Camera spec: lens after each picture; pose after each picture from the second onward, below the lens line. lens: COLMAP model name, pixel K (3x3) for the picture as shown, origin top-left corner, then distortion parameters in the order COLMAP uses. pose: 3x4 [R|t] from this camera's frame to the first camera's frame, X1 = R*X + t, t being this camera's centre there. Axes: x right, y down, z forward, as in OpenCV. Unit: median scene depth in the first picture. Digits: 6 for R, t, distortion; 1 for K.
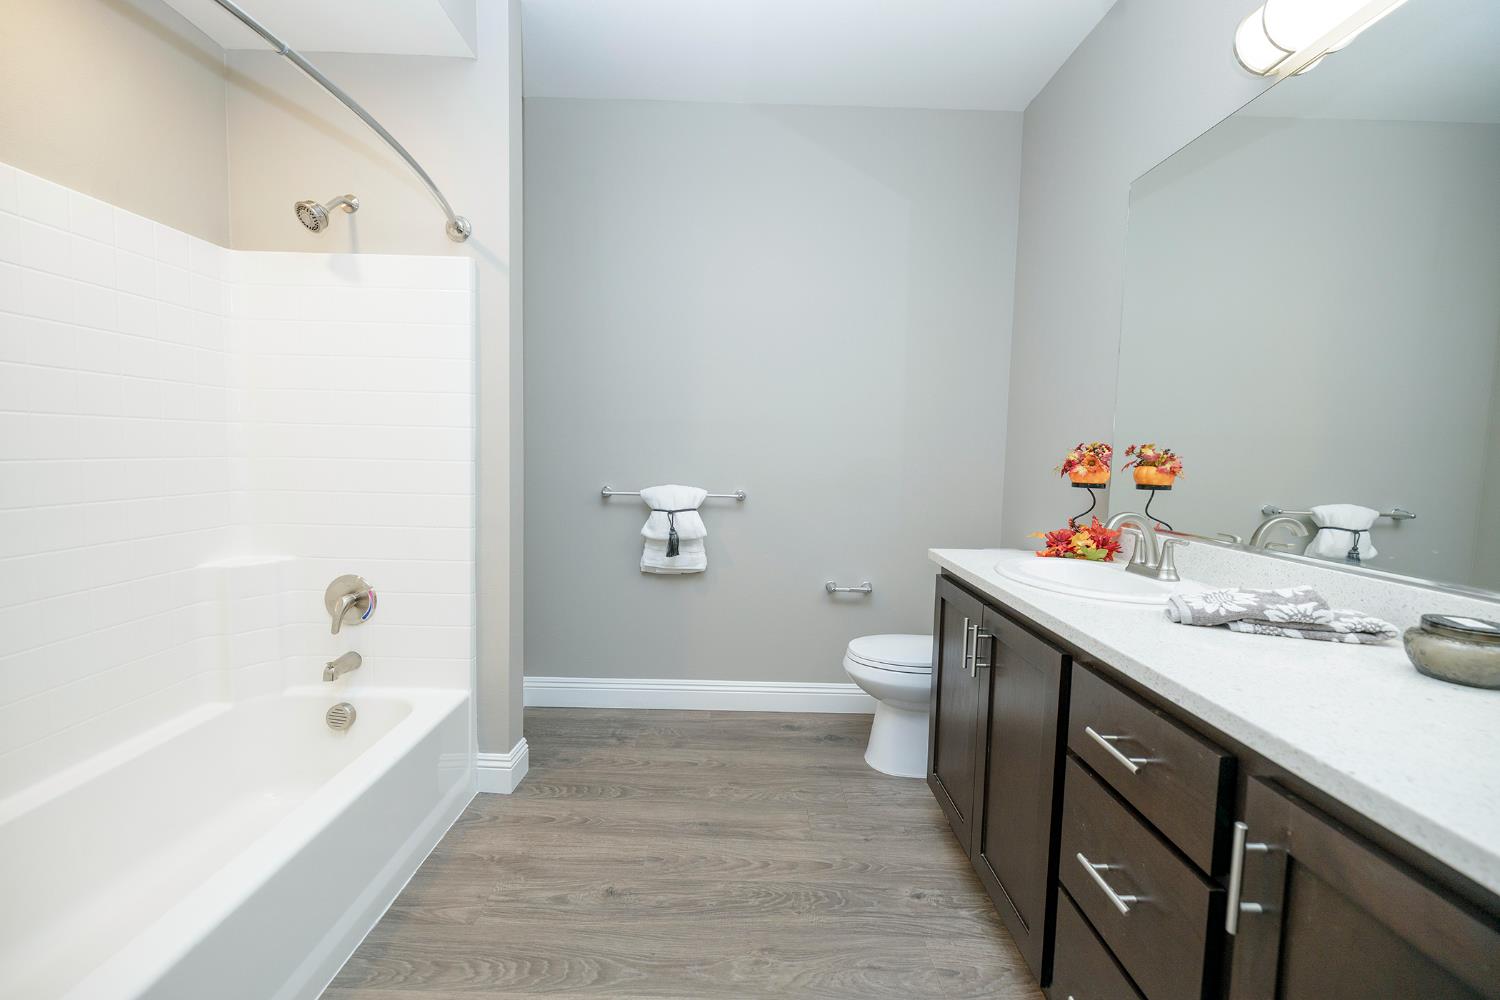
lens RADIAL K [[622.3, 0, 732.8], [0, 622.3, 497.9], [0, 0, 1]] dist [-0.001941, -0.000177]
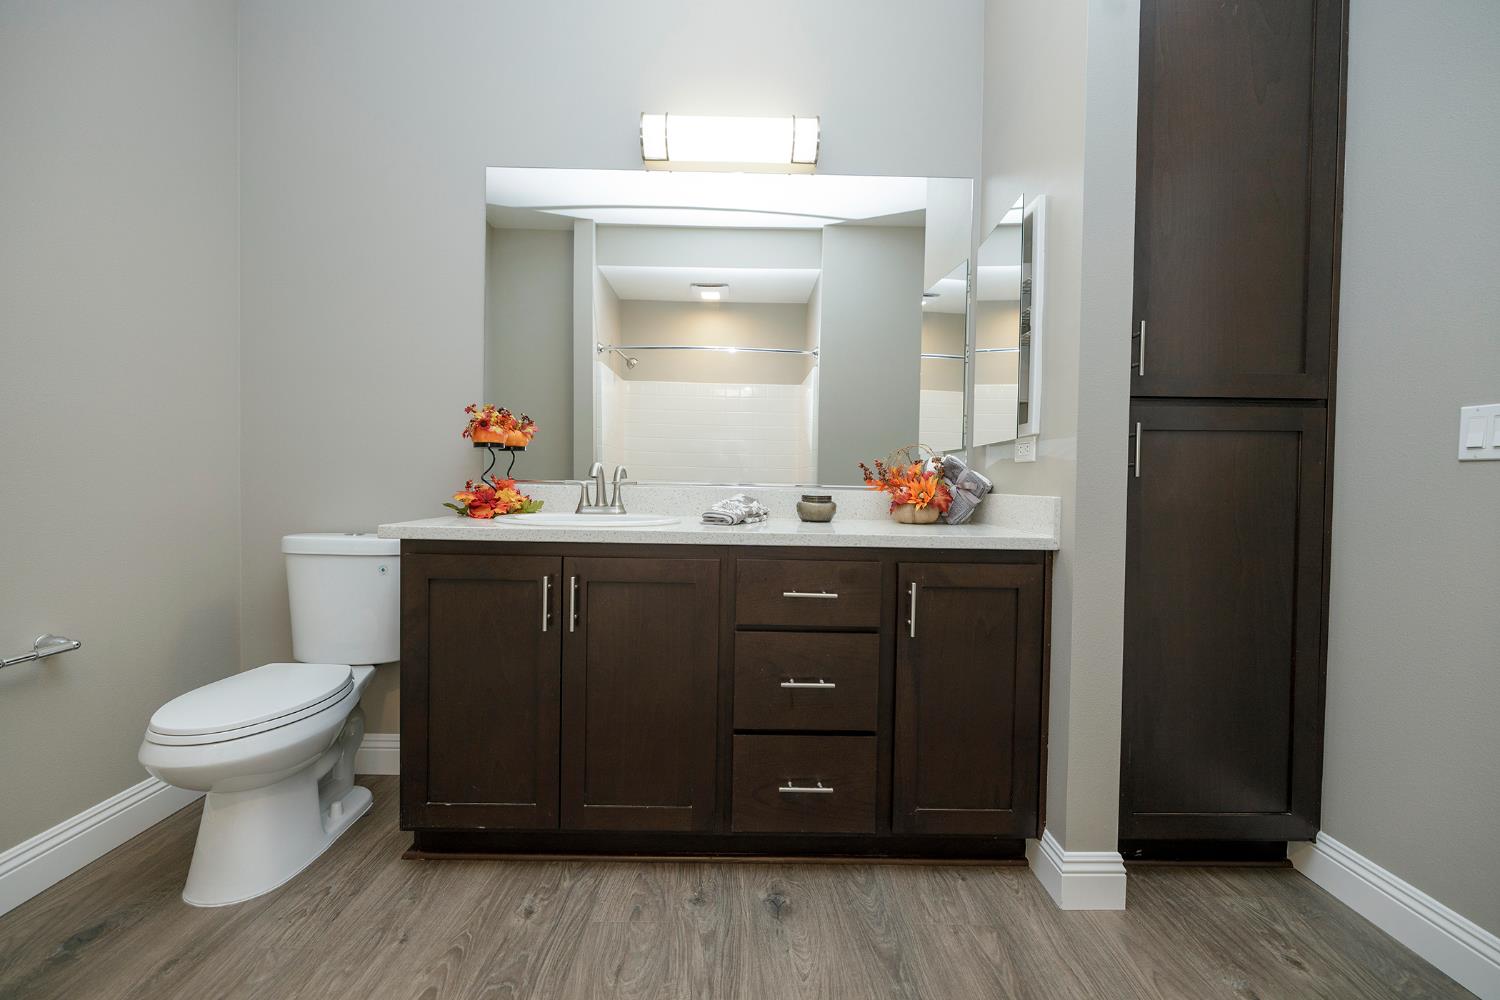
lens RADIAL K [[628.0, 0, 748.1], [0, 628.0, 491.8], [0, 0, 1]] dist [0.000350, 0.000314]
pose [[-0.027680, -0.042490, 0.998713, -0.555503], [0.054247, 0.997560, 0.043944, 0.039470], [-0.998144, 0.055393, -0.025308, 0.691595]]
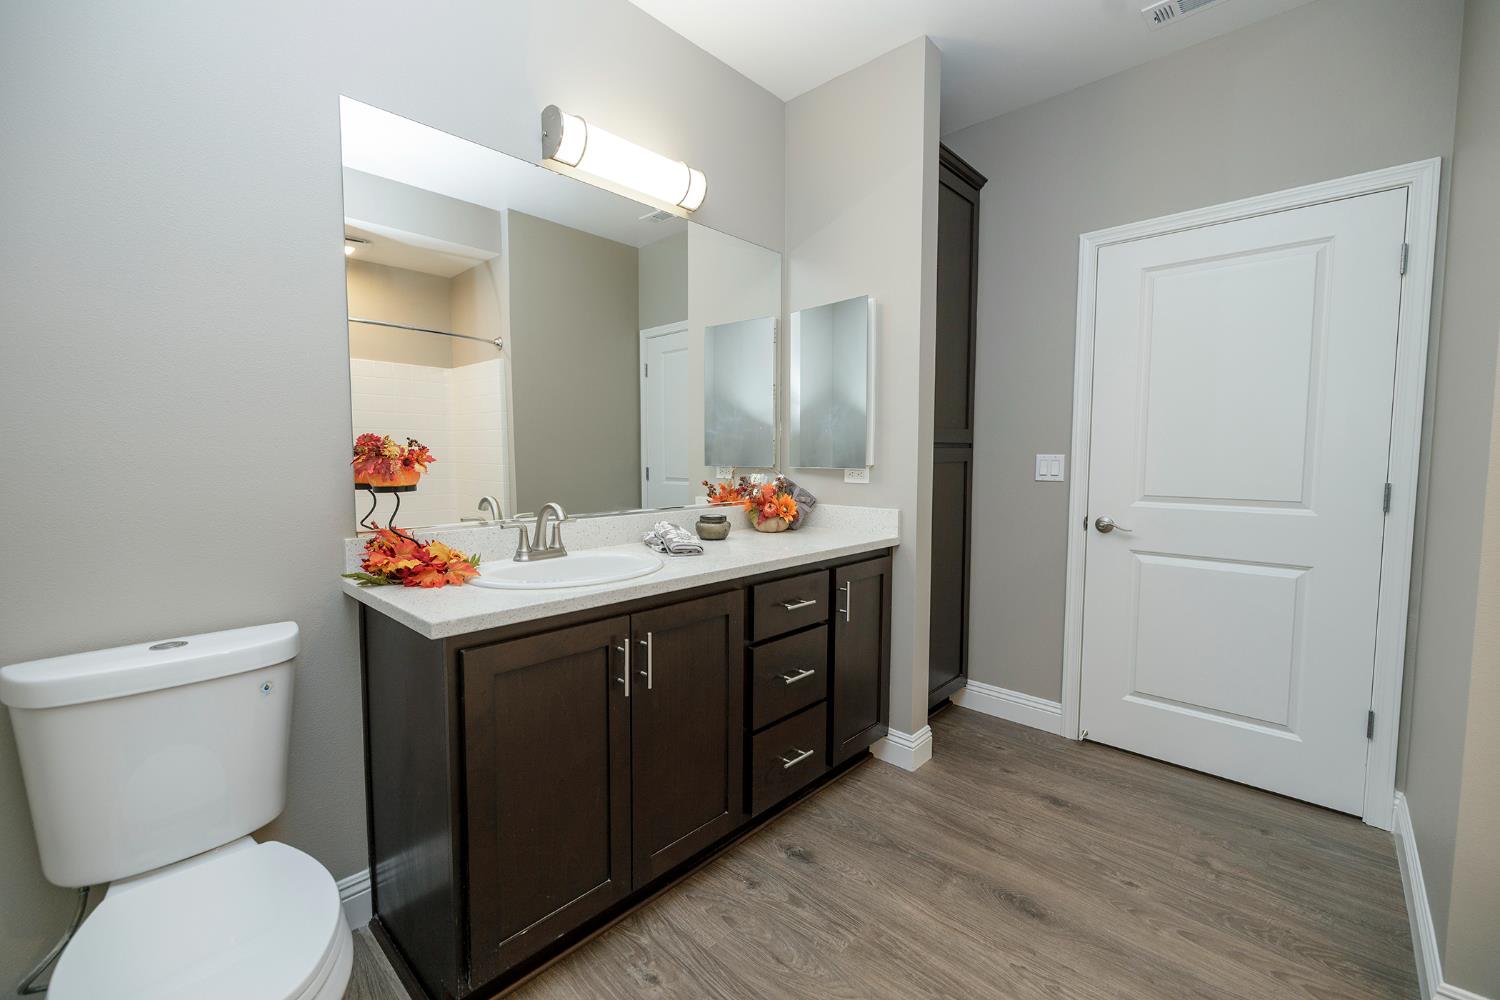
lens RADIAL K [[627.0, 0, 741.6], [0, 627.0, 494.4], [0, 0, 1]] dist [0.001507, 0.000227]
pose [[-0.737614, -0.072319, 0.671339, -0.315474], [0.027162, 0.990265, 0.136517, -0.123051], [-0.674676, 0.118932, -0.728469, 1.467890]]
